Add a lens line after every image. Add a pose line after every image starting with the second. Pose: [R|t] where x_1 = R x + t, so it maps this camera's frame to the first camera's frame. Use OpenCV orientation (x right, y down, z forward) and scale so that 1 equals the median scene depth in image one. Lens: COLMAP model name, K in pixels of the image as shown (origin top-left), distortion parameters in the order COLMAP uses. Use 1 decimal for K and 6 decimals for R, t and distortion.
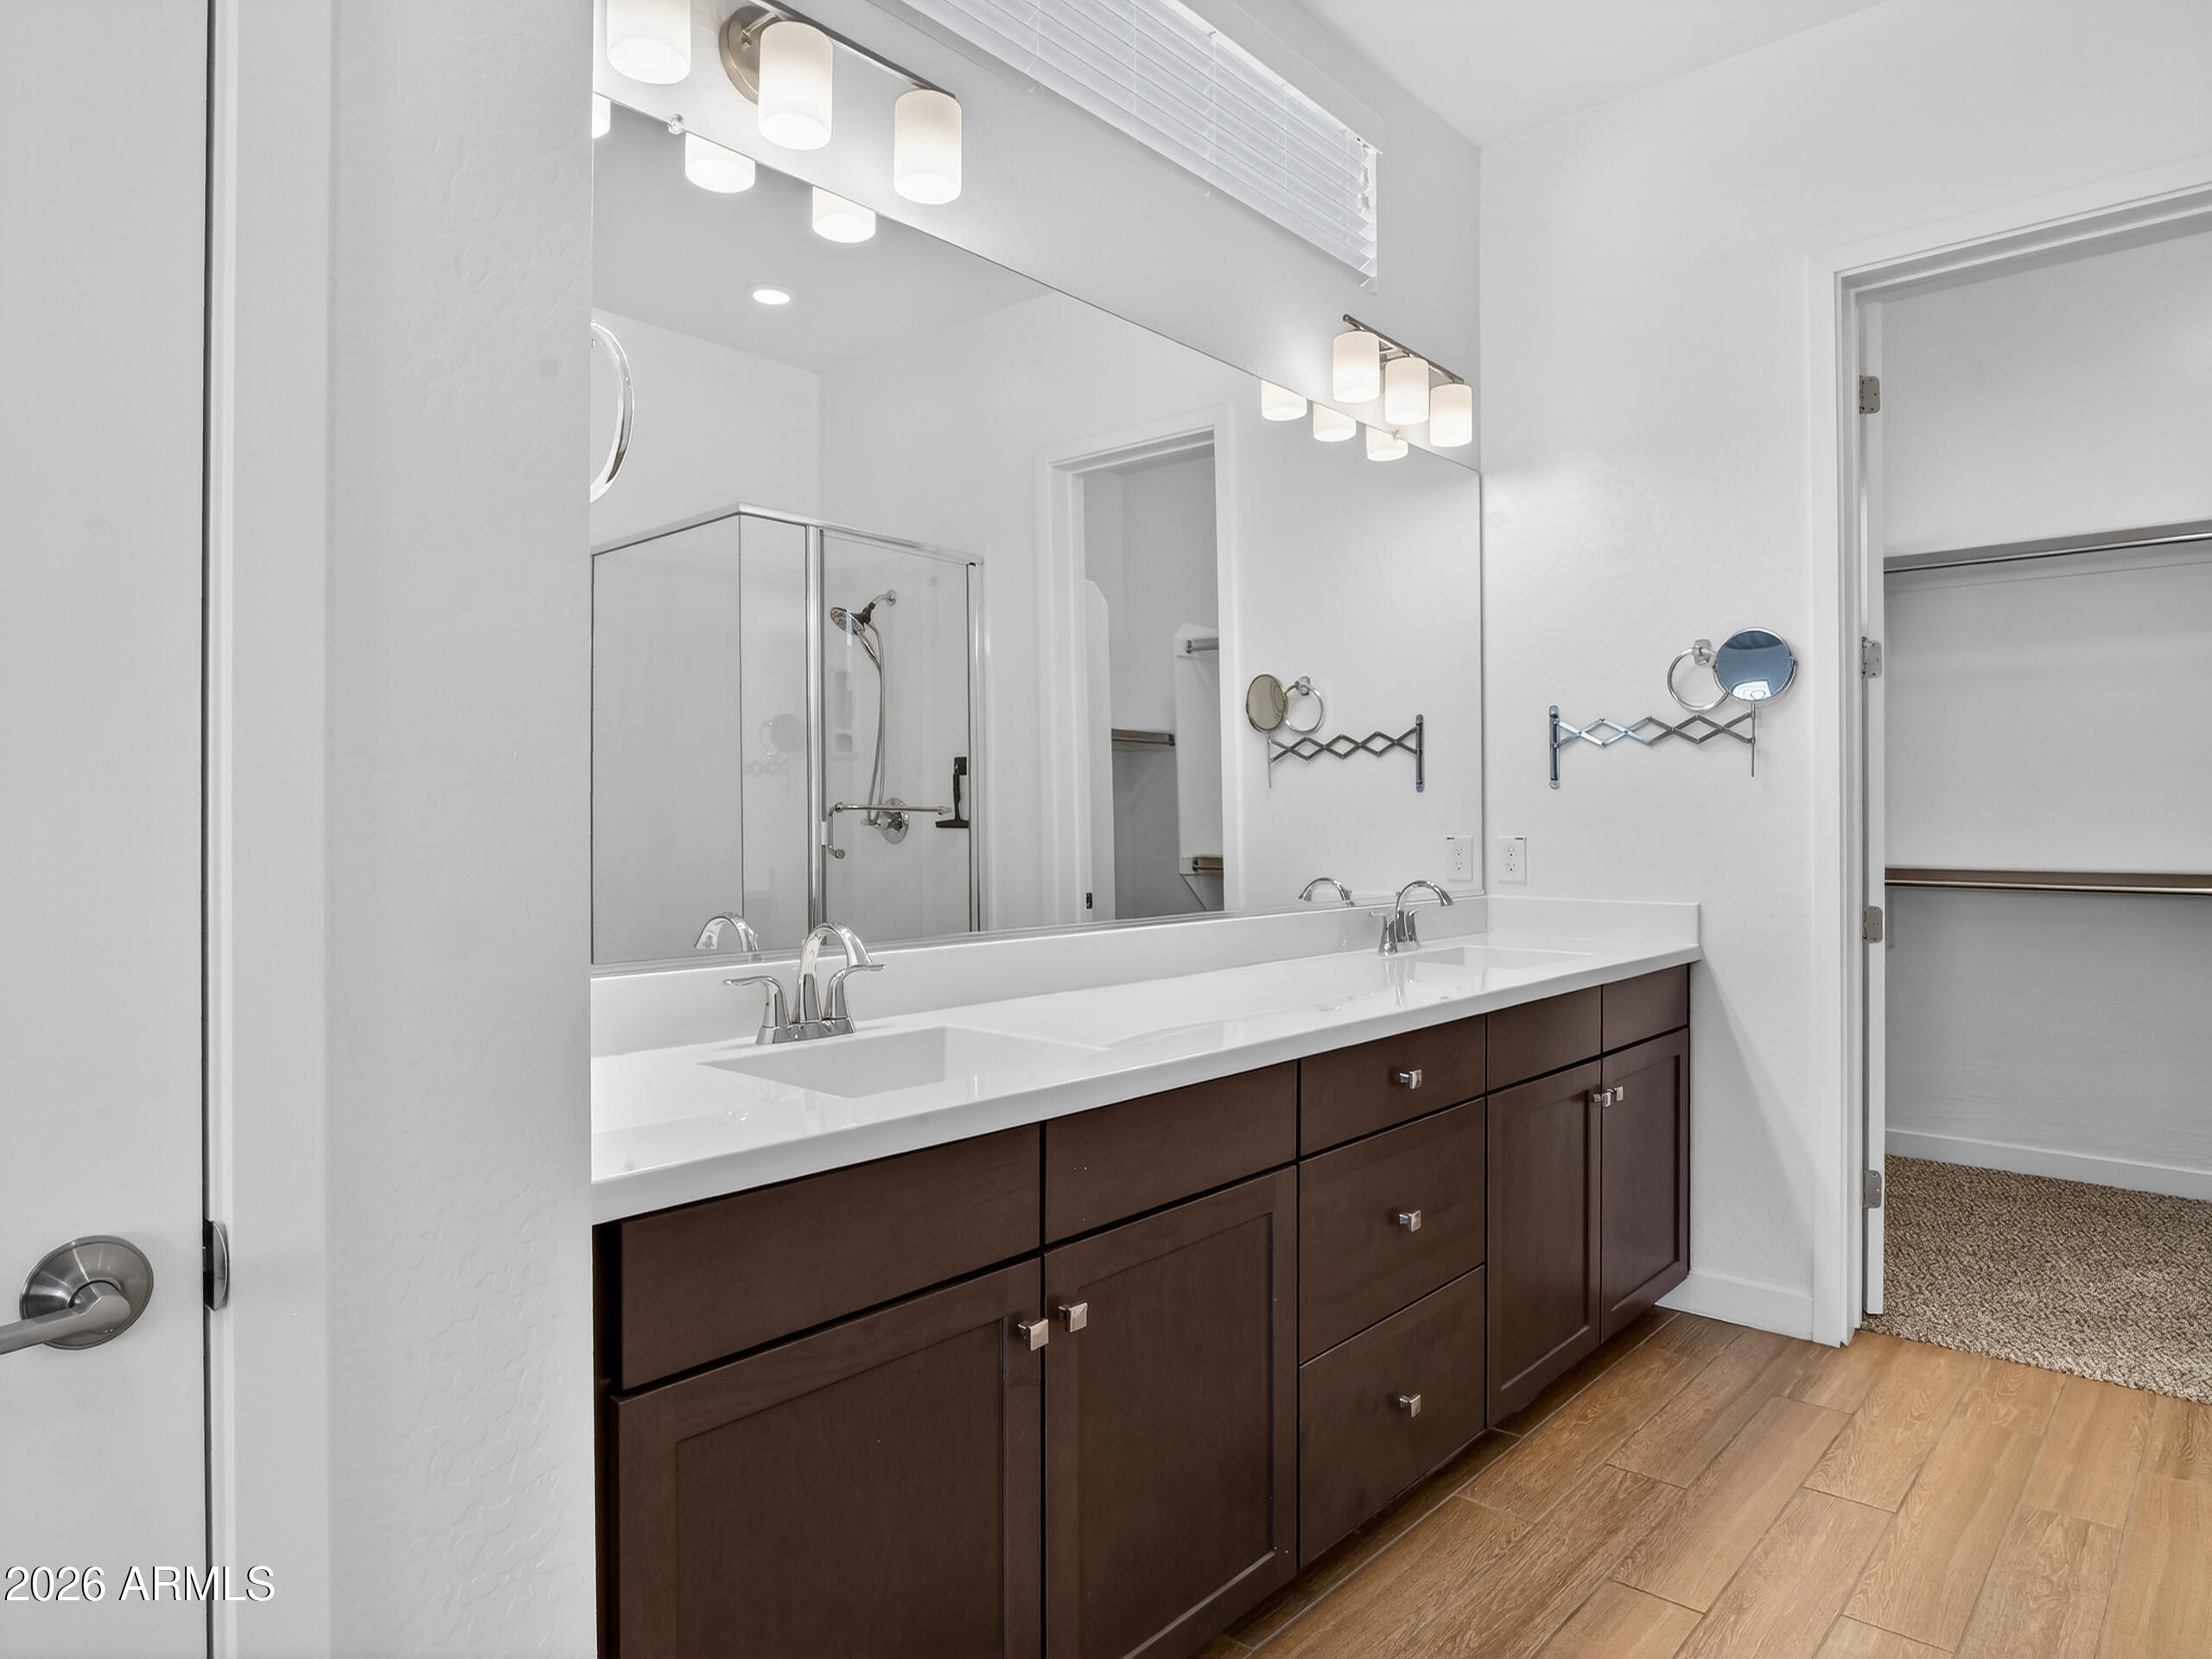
lens RADIAL K [[1355.8, 0, 1106.0], [0, 1355.8, 829.5], [0, 0, 1]] dist [-0.000971, 0.002477]
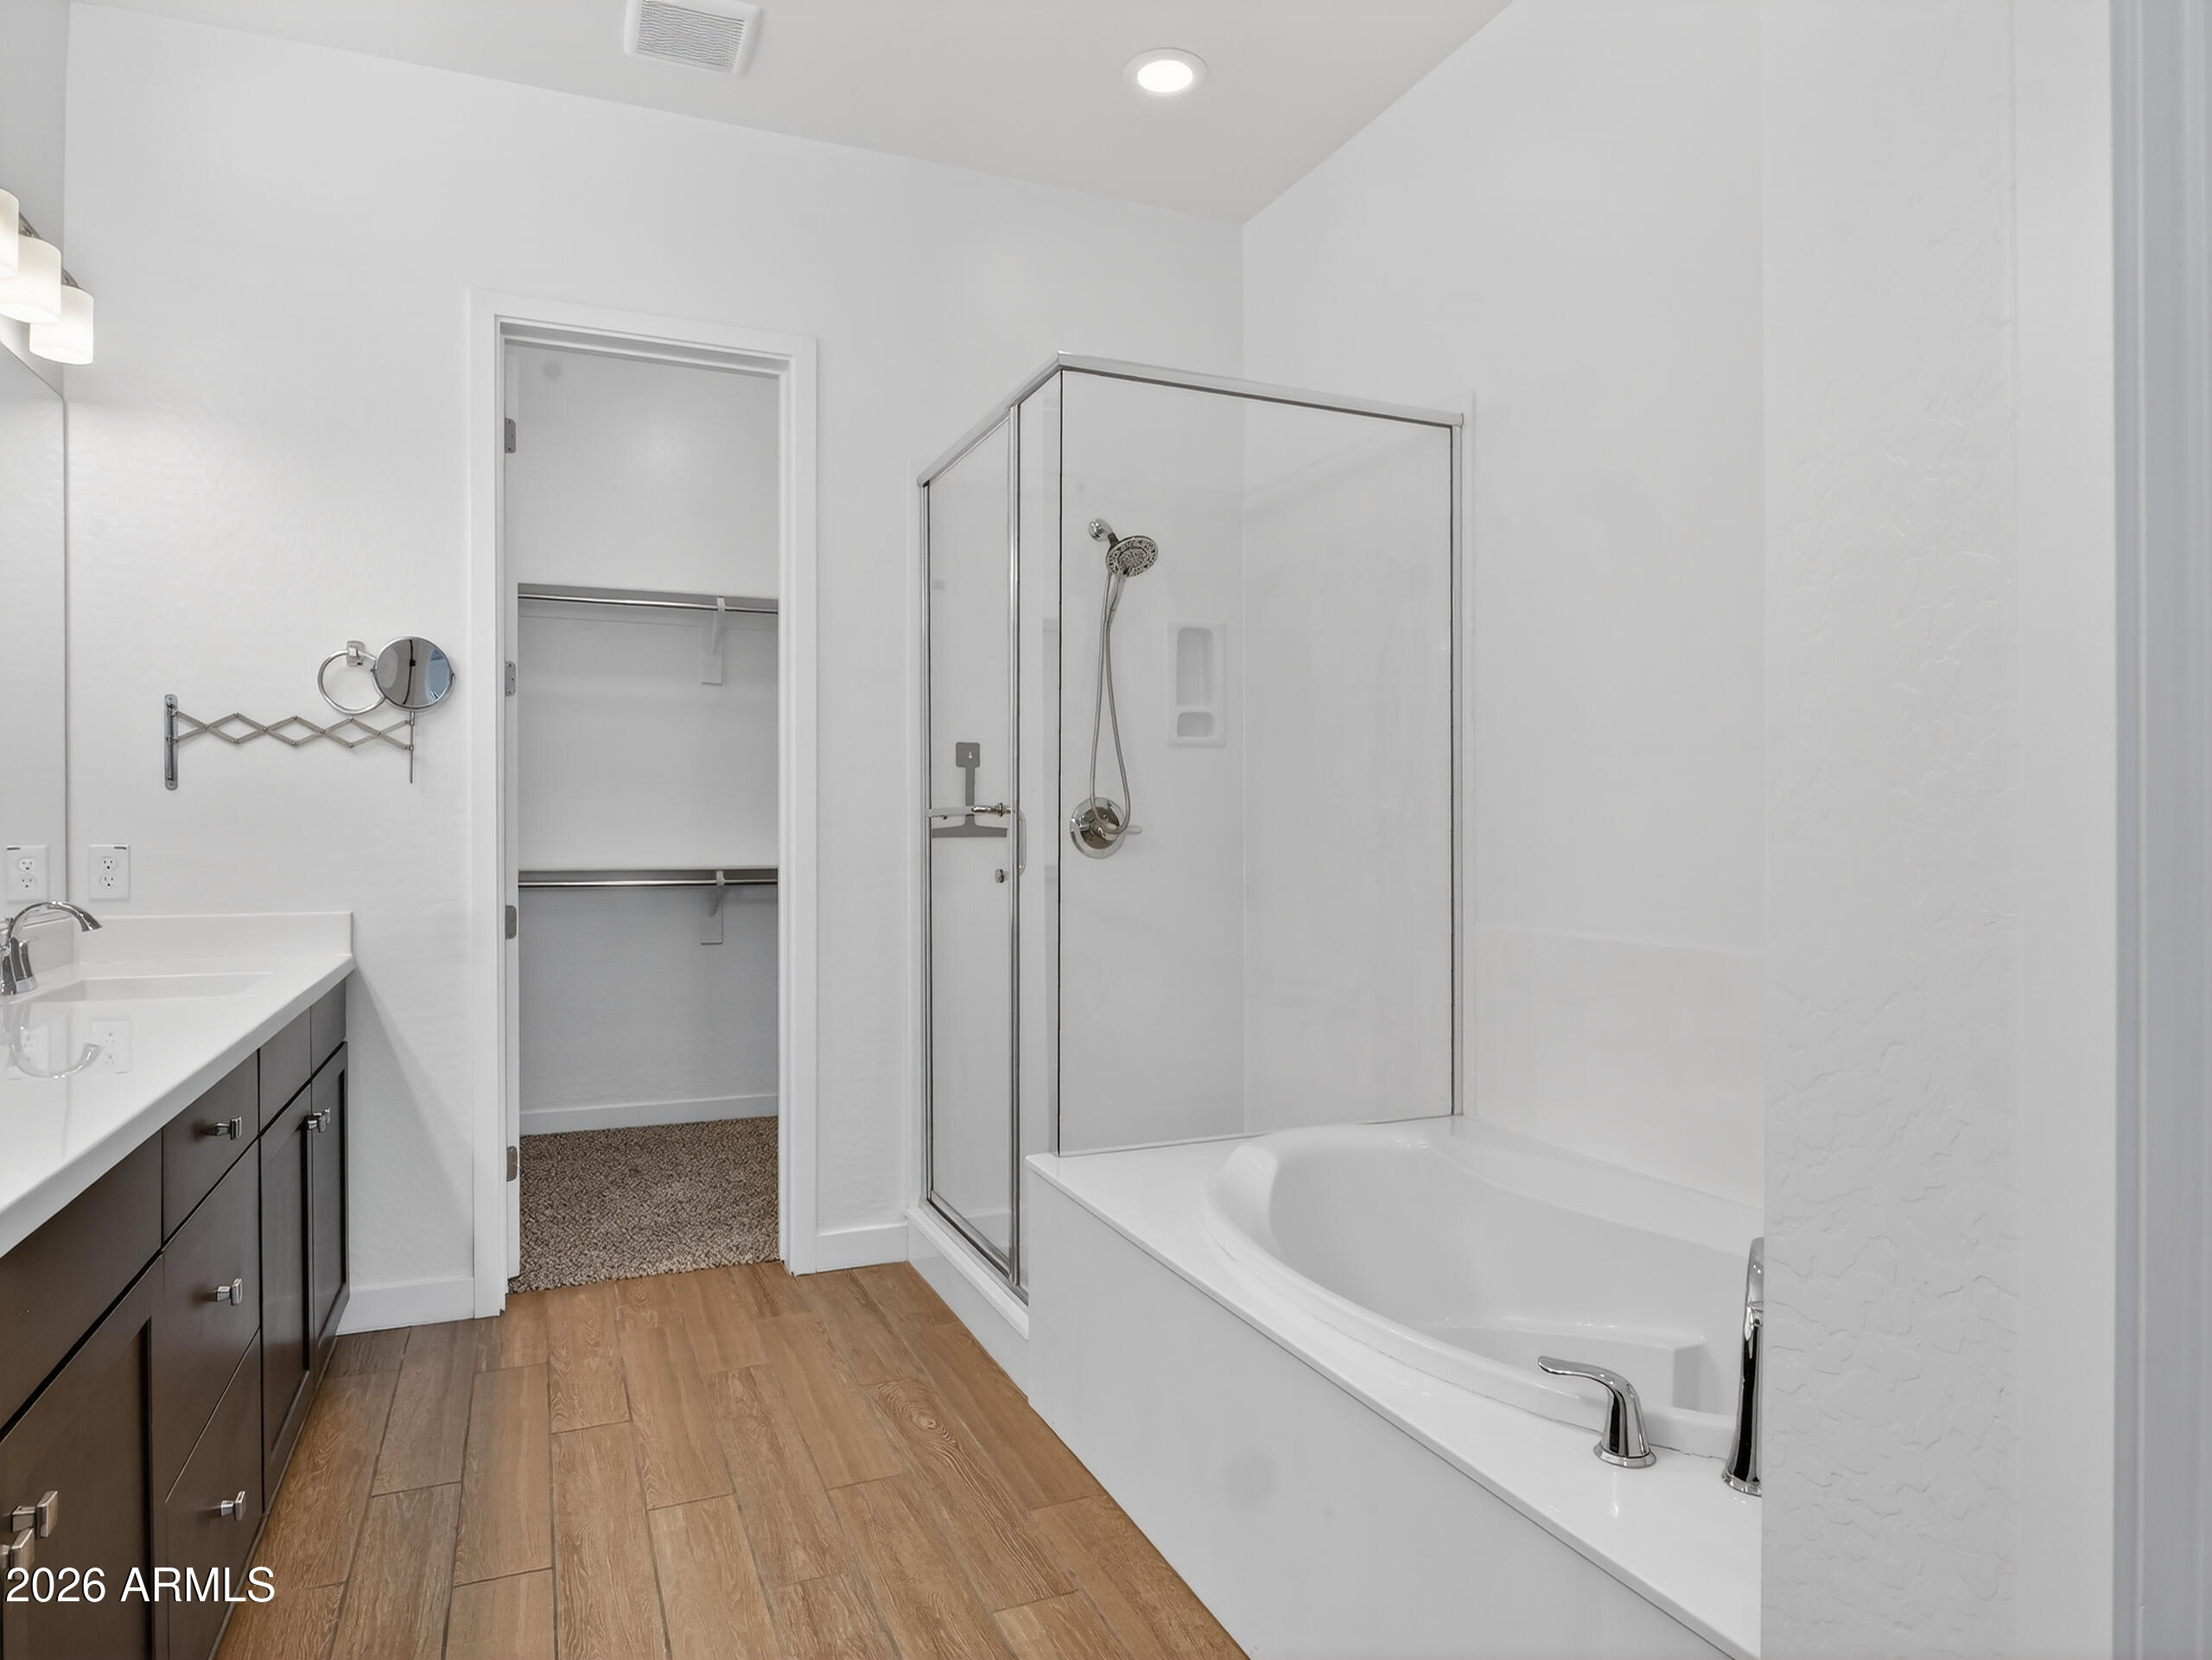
lens RADIAL K [[1358.0, 0, 1102.4], [0, 1358.0, 844.9], [0, 0, 1]] dist [-0.001944, 0.000532]
pose [[0.441008, -0.010177, 0.897445, -0.227463], [0.008295, 0.999939, 0.007263, 0.004716], [-0.897465, 0.004241, 0.441066, 0.099610]]
